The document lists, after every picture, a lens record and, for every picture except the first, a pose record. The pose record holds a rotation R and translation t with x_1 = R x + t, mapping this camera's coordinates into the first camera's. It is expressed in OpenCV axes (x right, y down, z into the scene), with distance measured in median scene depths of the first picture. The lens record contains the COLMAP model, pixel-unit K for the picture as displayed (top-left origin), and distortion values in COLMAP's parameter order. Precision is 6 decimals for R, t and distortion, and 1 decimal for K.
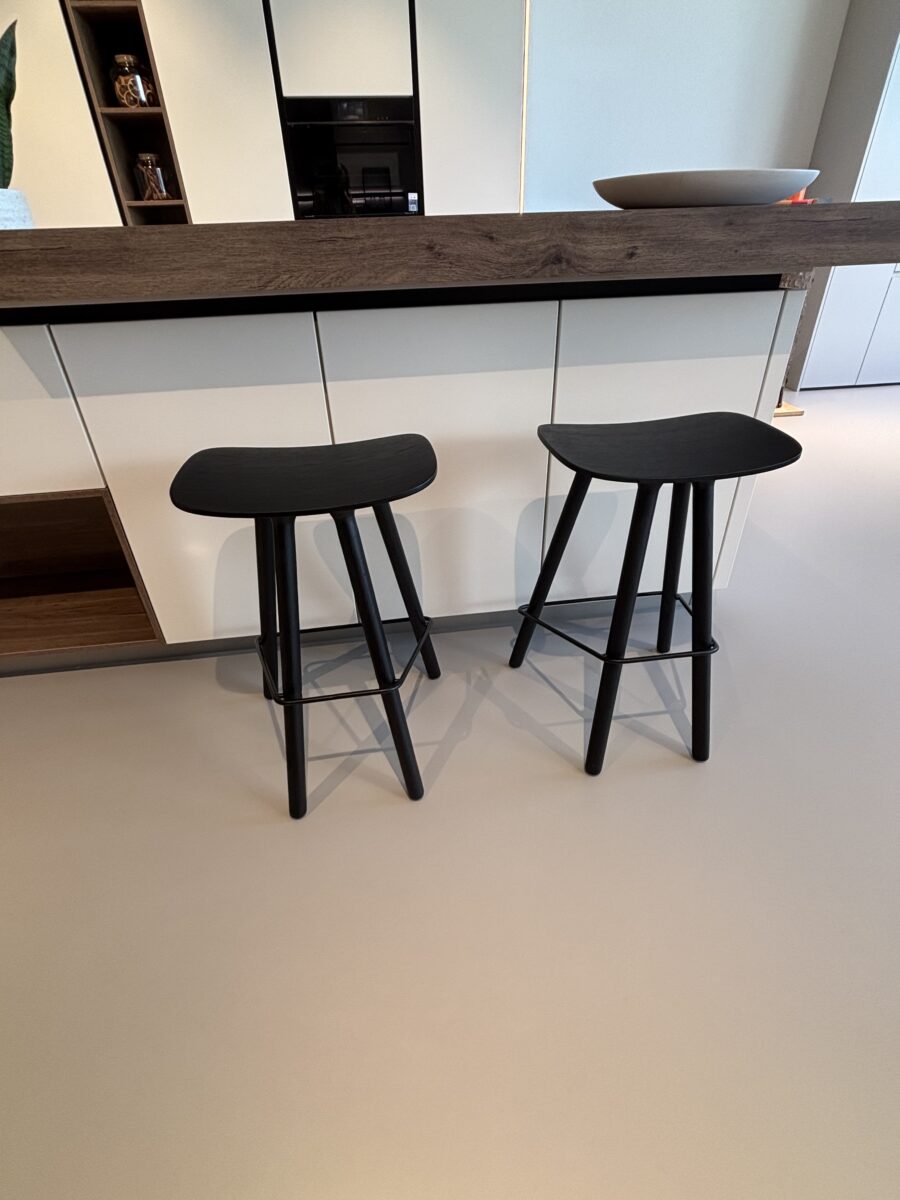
lens RADIAL K [[578.8, 0, 450.0], [0, 578.8, 600.0], [0, 0, 1]] dist [-0.025300, 0.018066]
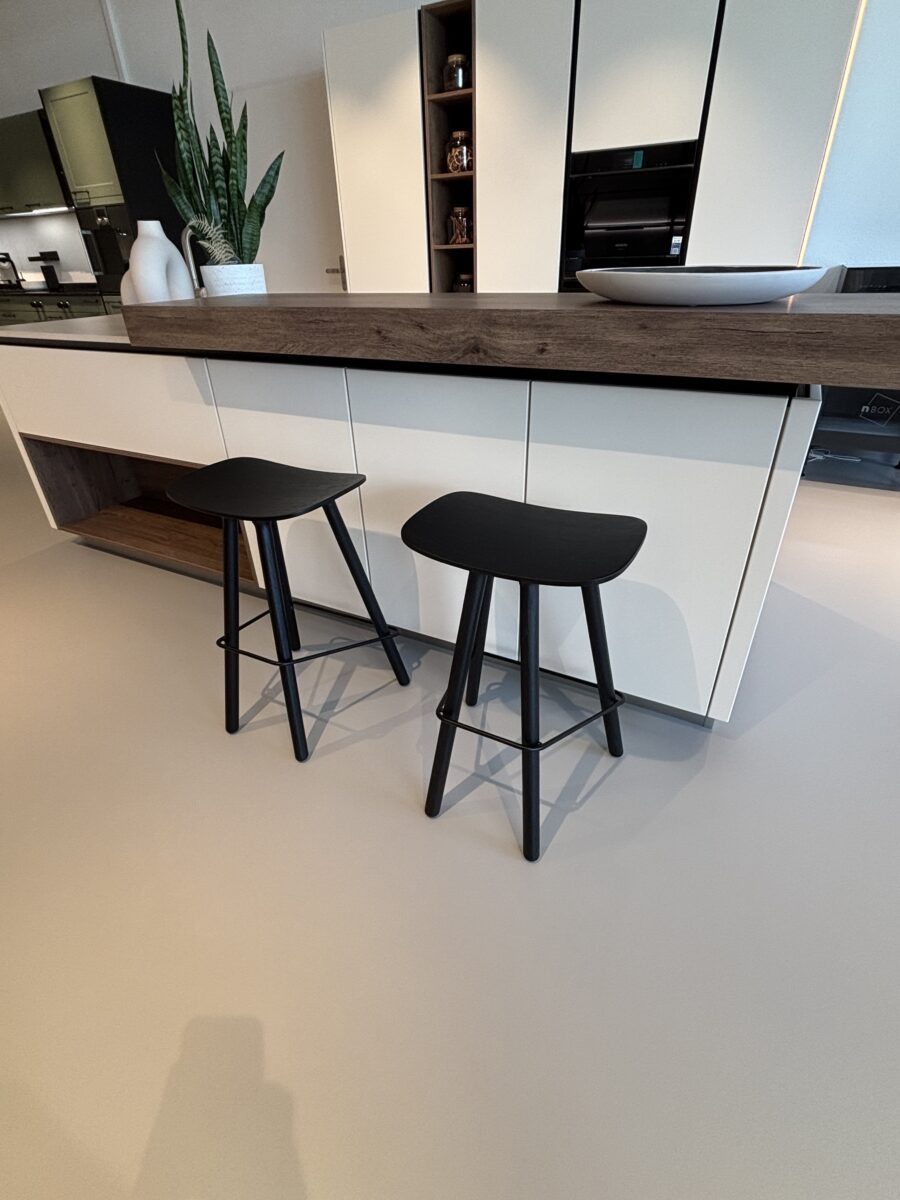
lens RADIAL K [[572.8, 0, 450.0], [0, 572.8, 600.0], [0, 0, 1]] dist [-0.002312, 0.000707]
pose [[0.812277, 0.306144, -0.496471, 0.819581], [-0.313126, 0.947005, 0.071654, -0.197015], [0.492096, 0.097255, 0.865091, 0.072944]]
